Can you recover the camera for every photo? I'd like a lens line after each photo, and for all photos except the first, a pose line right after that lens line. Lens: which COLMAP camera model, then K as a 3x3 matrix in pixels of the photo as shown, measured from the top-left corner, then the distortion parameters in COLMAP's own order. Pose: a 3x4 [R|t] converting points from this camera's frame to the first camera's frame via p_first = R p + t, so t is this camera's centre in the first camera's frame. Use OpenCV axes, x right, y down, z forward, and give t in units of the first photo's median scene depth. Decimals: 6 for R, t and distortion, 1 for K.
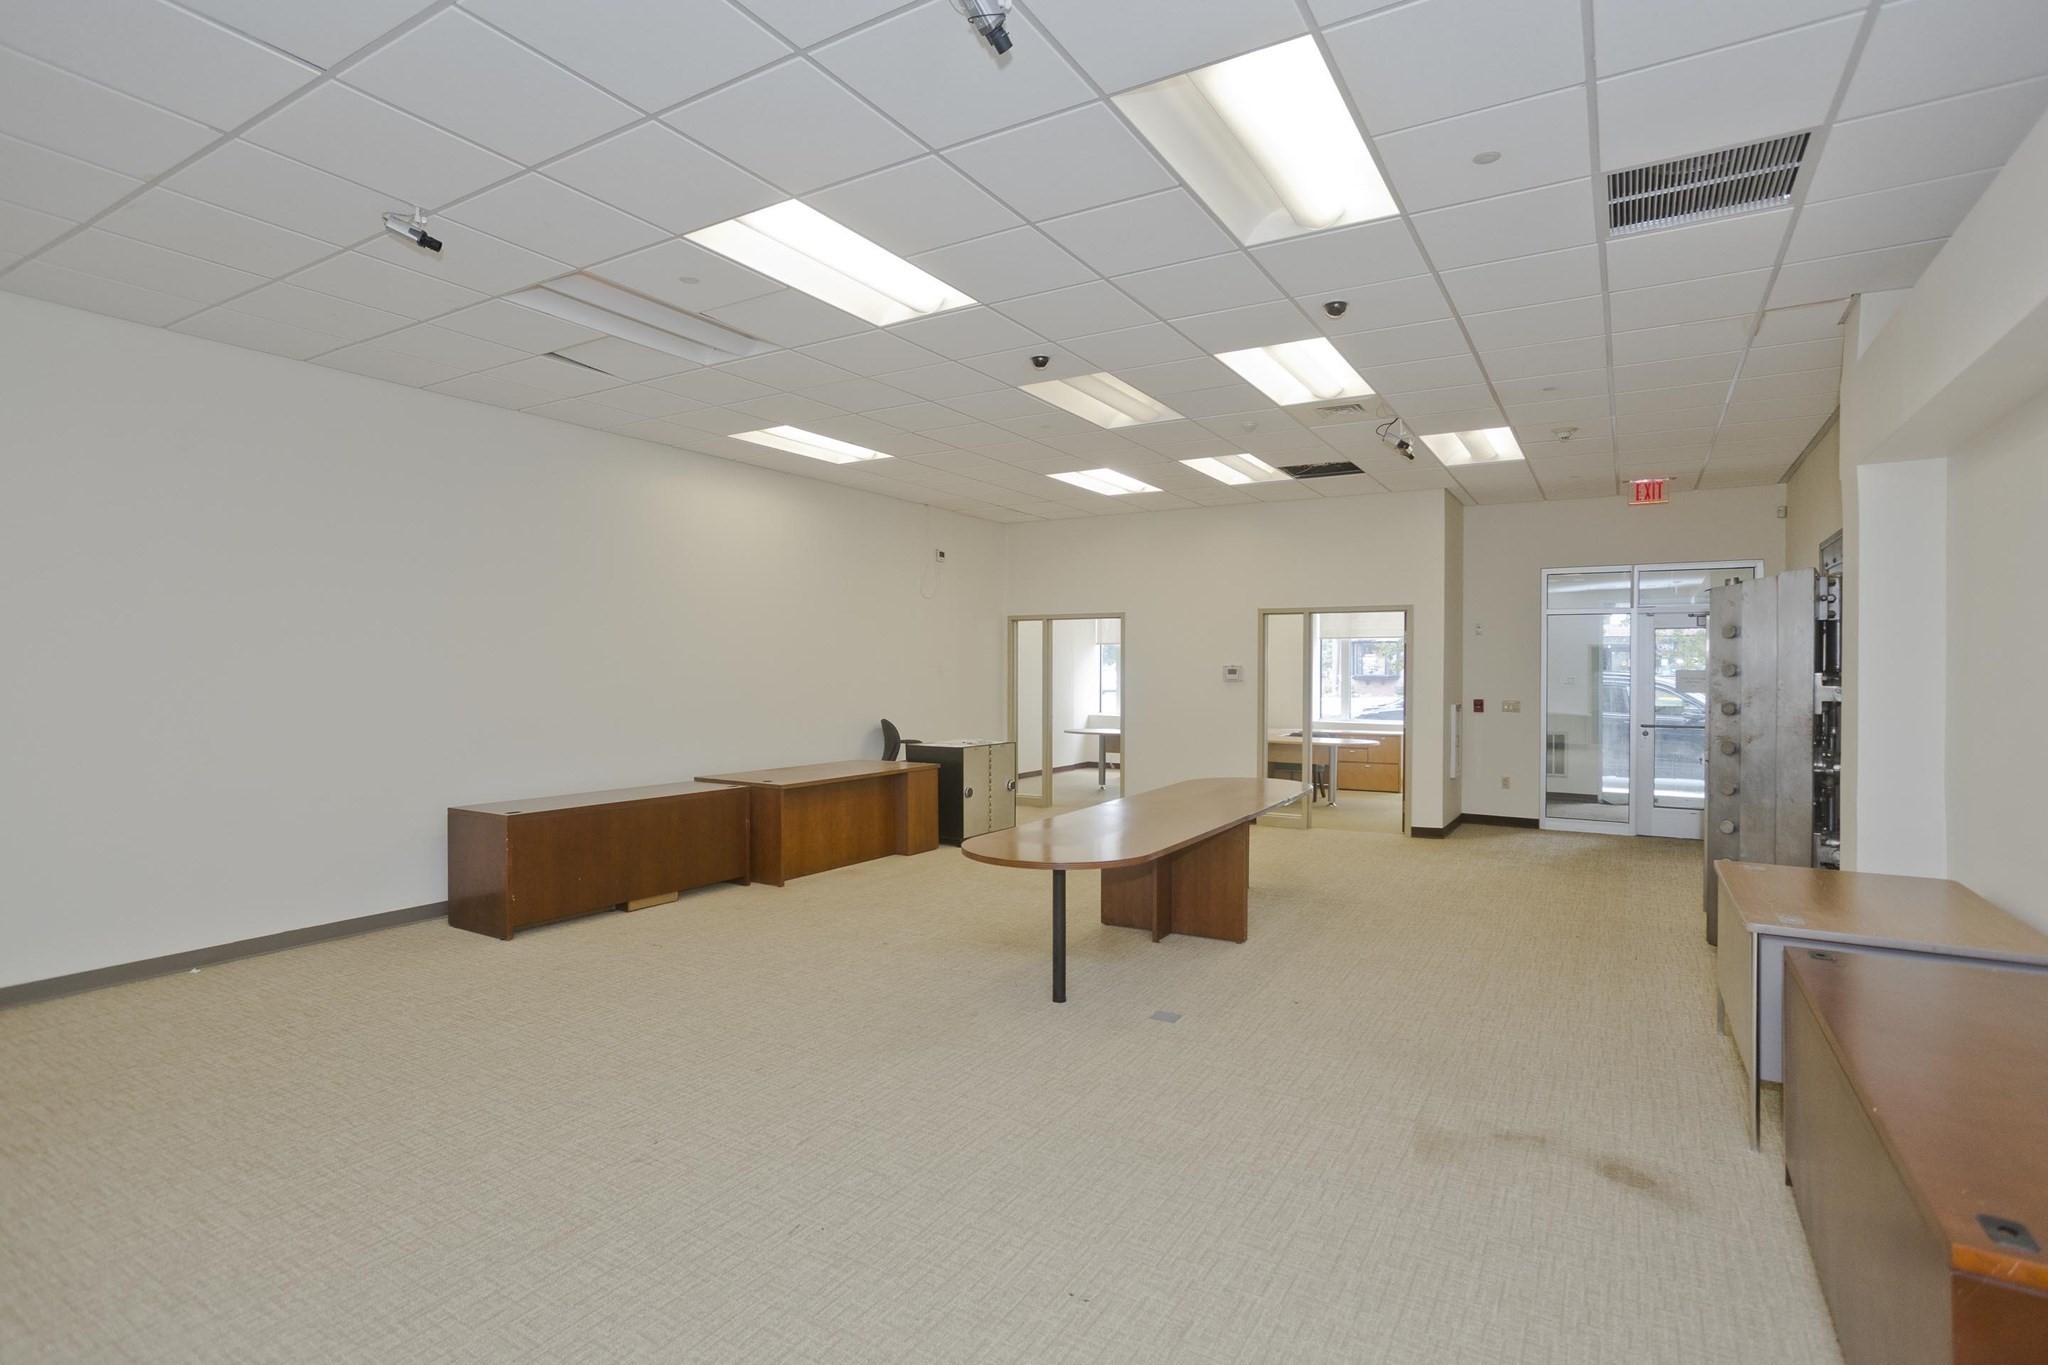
lens RADIAL K [[990.0, 0, 1019.6], [0, 990.0, 676.8], [0, 0, 1]] dist [-0.050090, 0.031943]
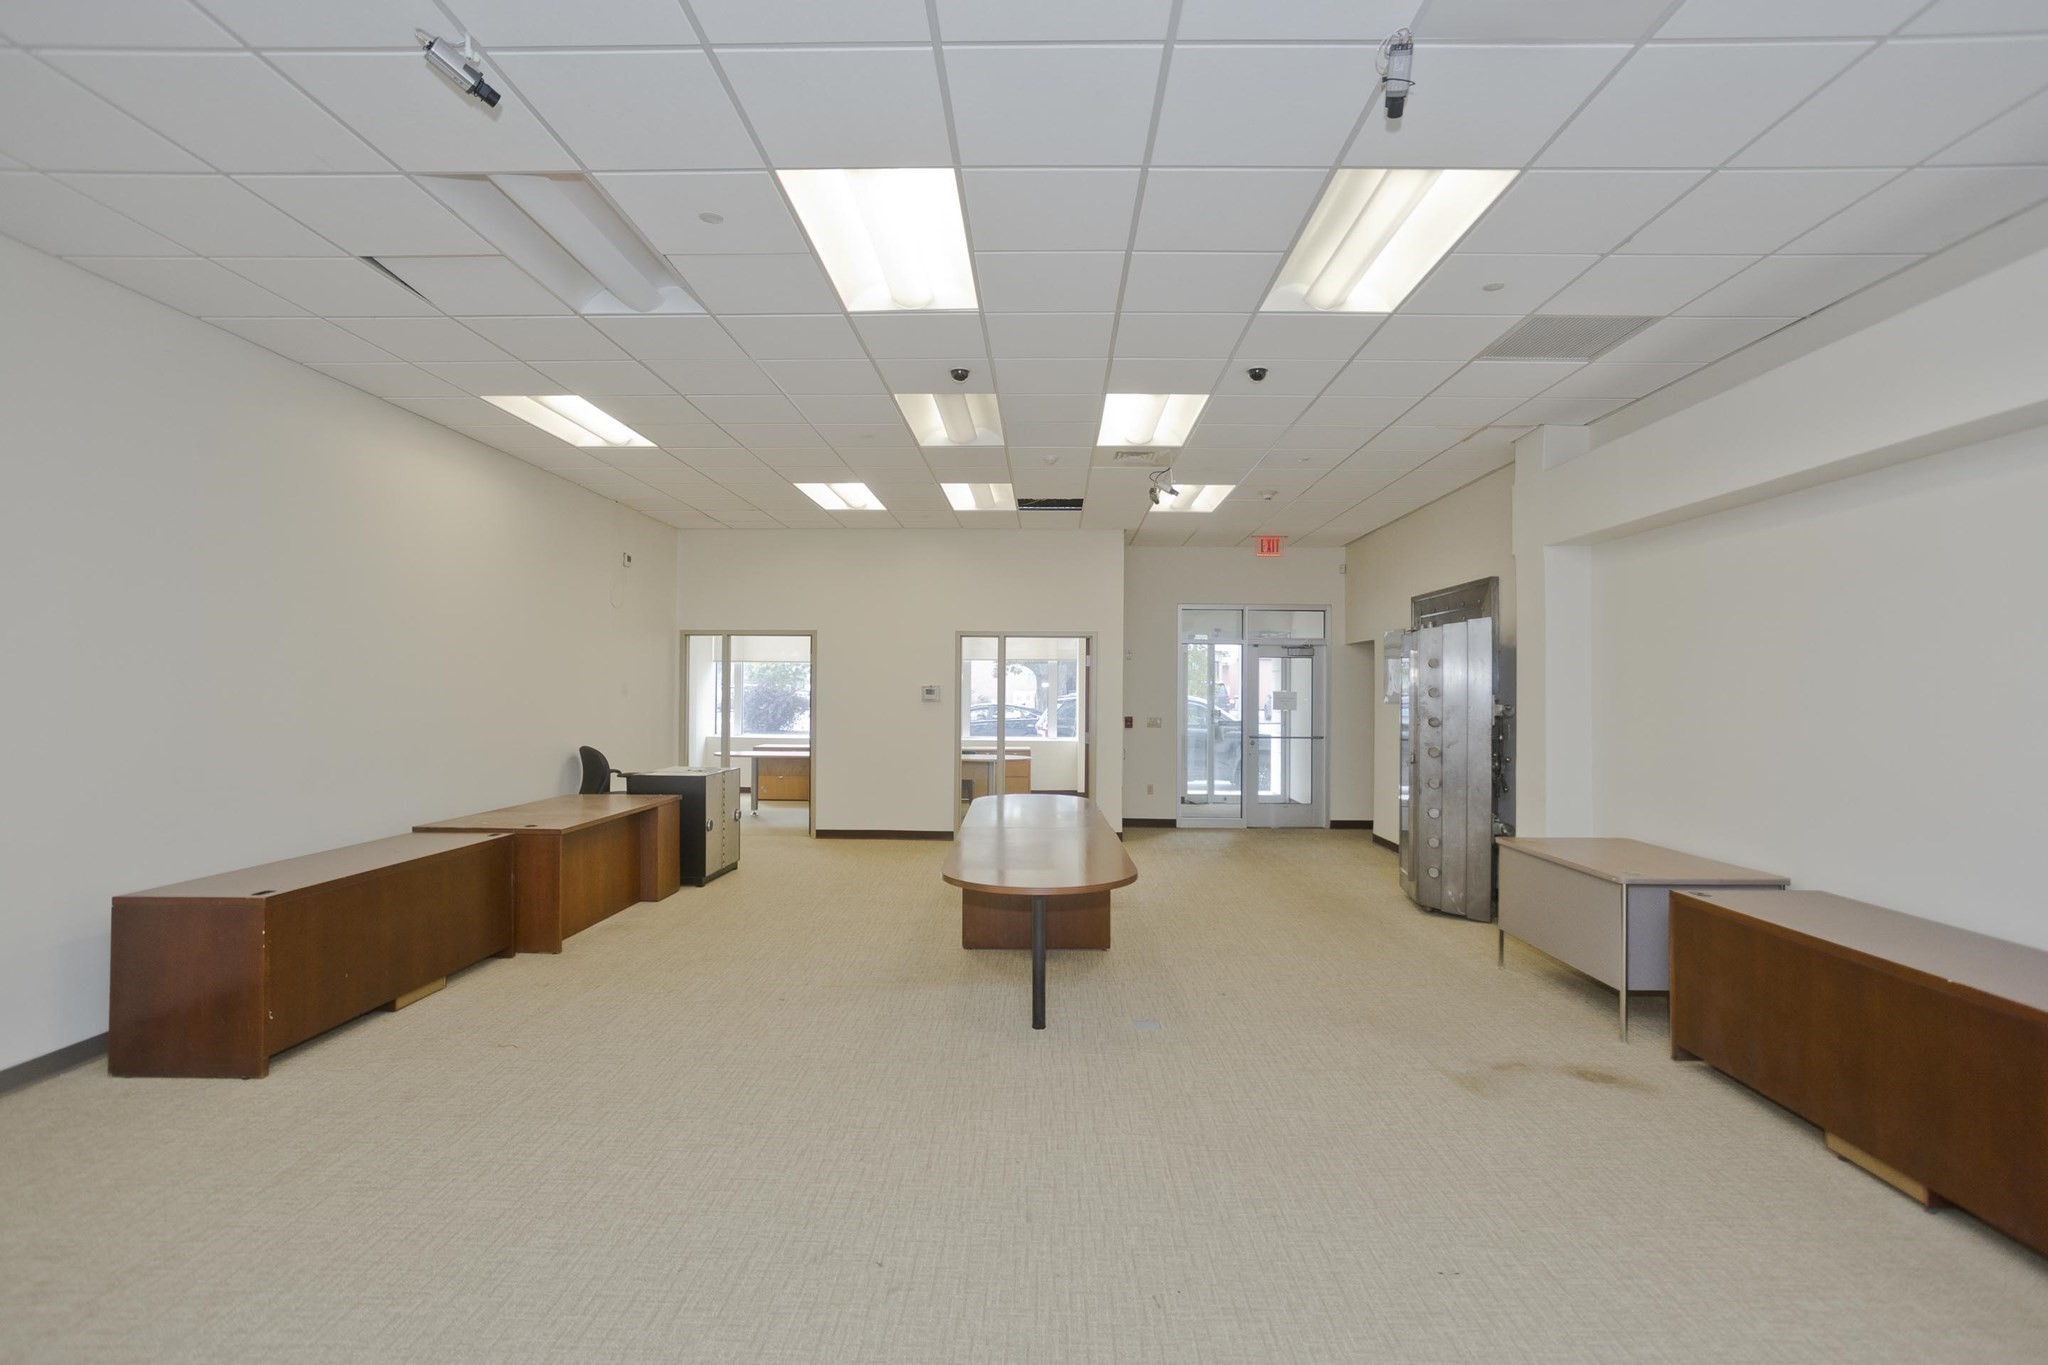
lens RADIAL K [[990.0, 0, 1019.6], [0, 990.0, 676.8], [0, 0, 1]] dist [-0.050090, 0.031943]
pose [[0.870022, 0.009545, 0.492920, -0.311742], [-0.000254, 0.999821, -0.018912, -0.002142], [-0.493013, 0.016329, 0.869869, 0.099040]]
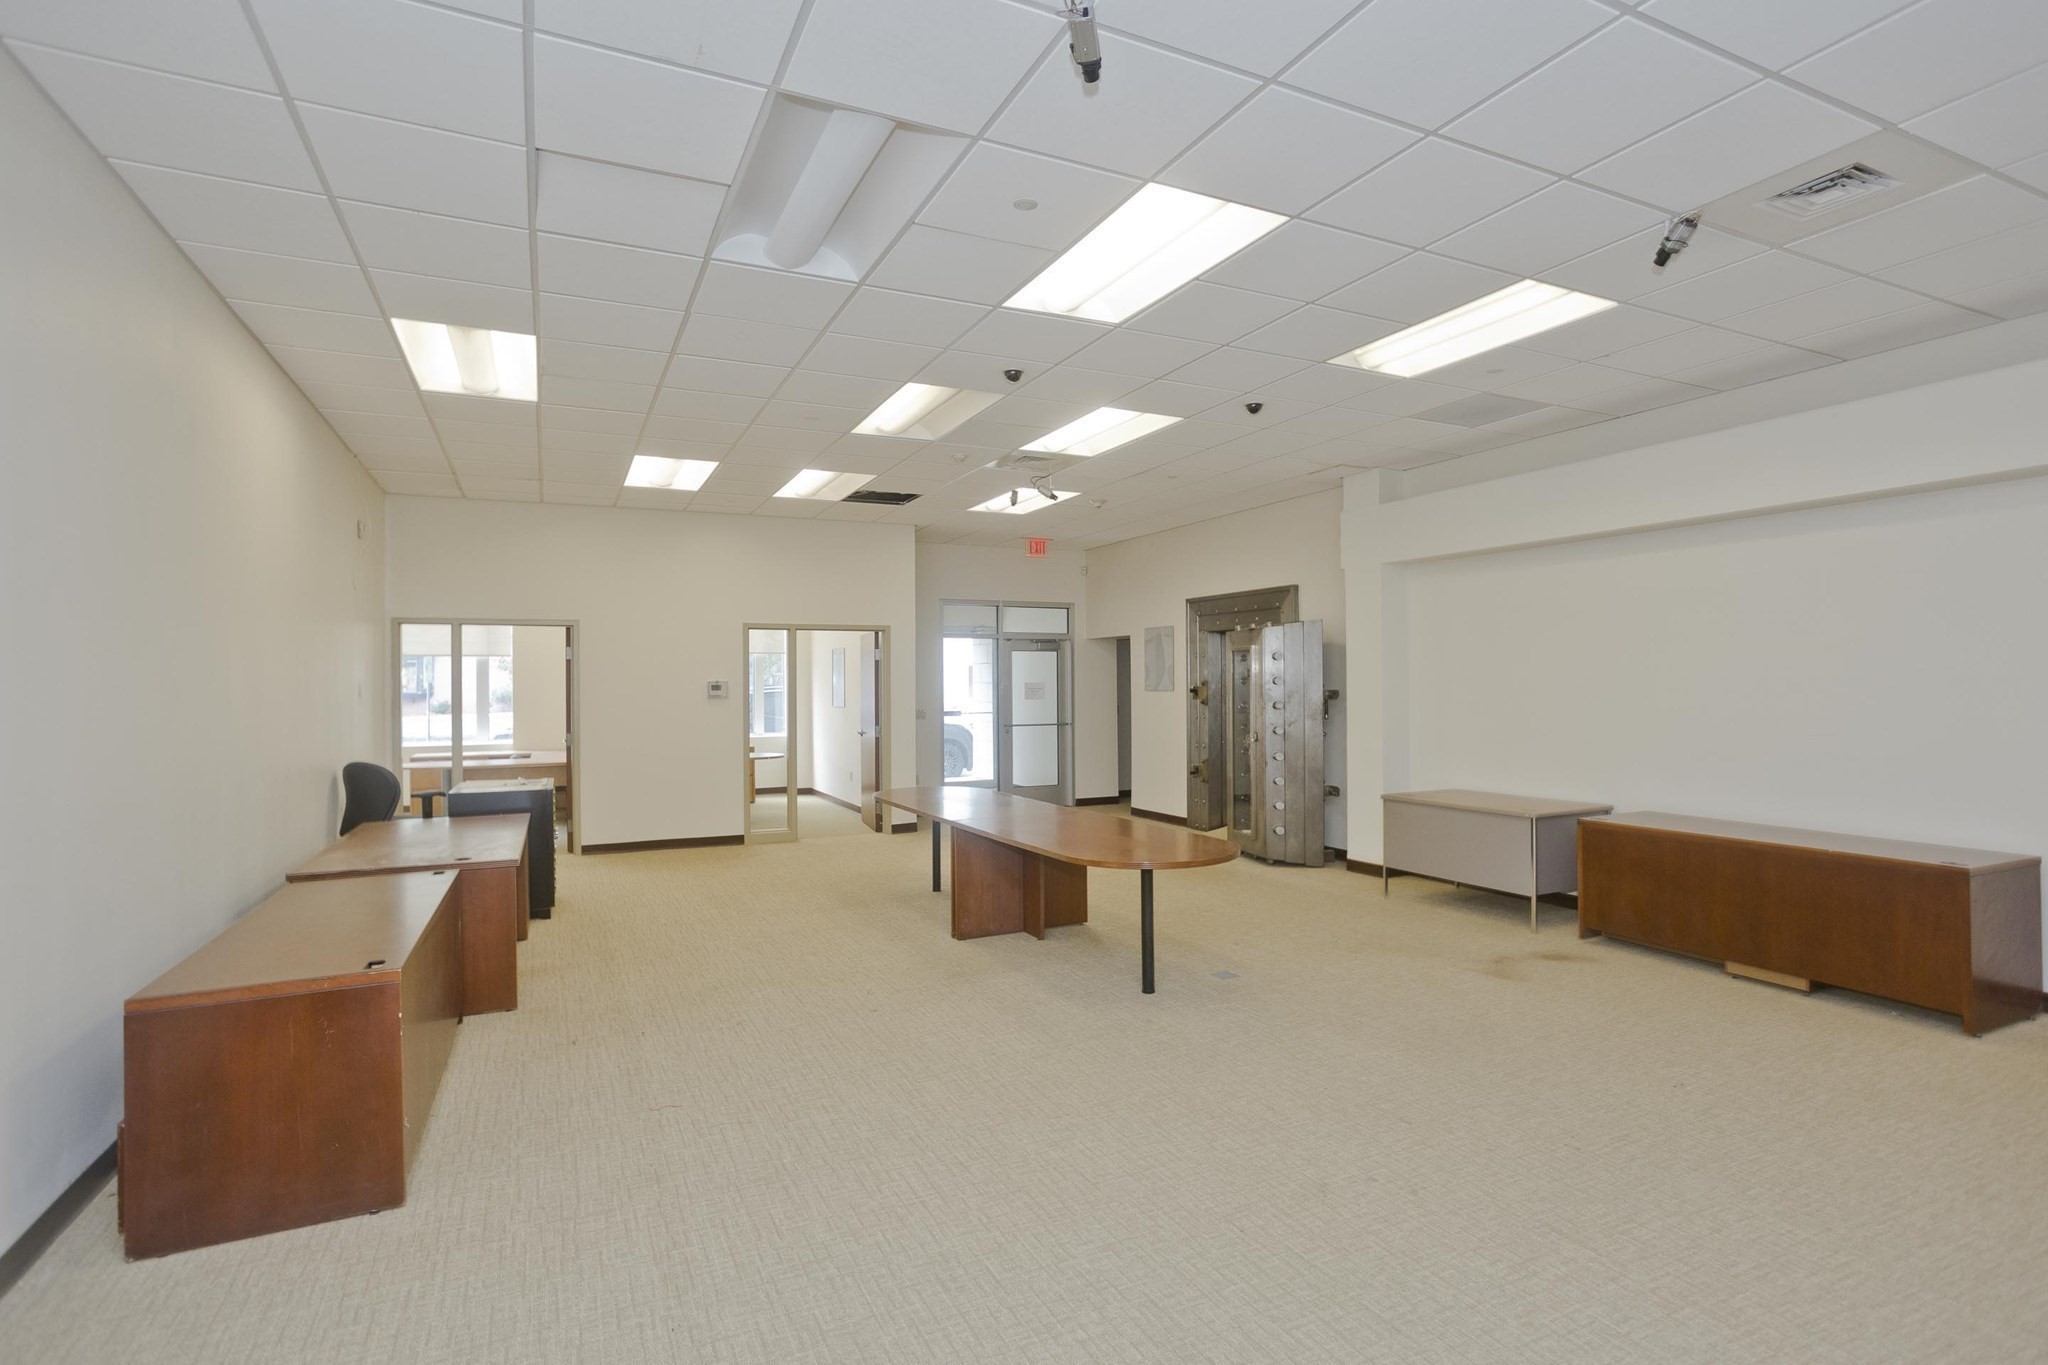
lens RADIAL K [[990.0, 0, 1019.6], [0, 990.0, 676.8], [0, 0, 1]] dist [-0.050090, 0.031943]
pose [[0.555067, -0.002152, 0.831803, -0.620302], [0.015566, 0.999848, -0.007801, -0.005580], [-0.831660, 0.017278, 0.555016, 0.343916]]
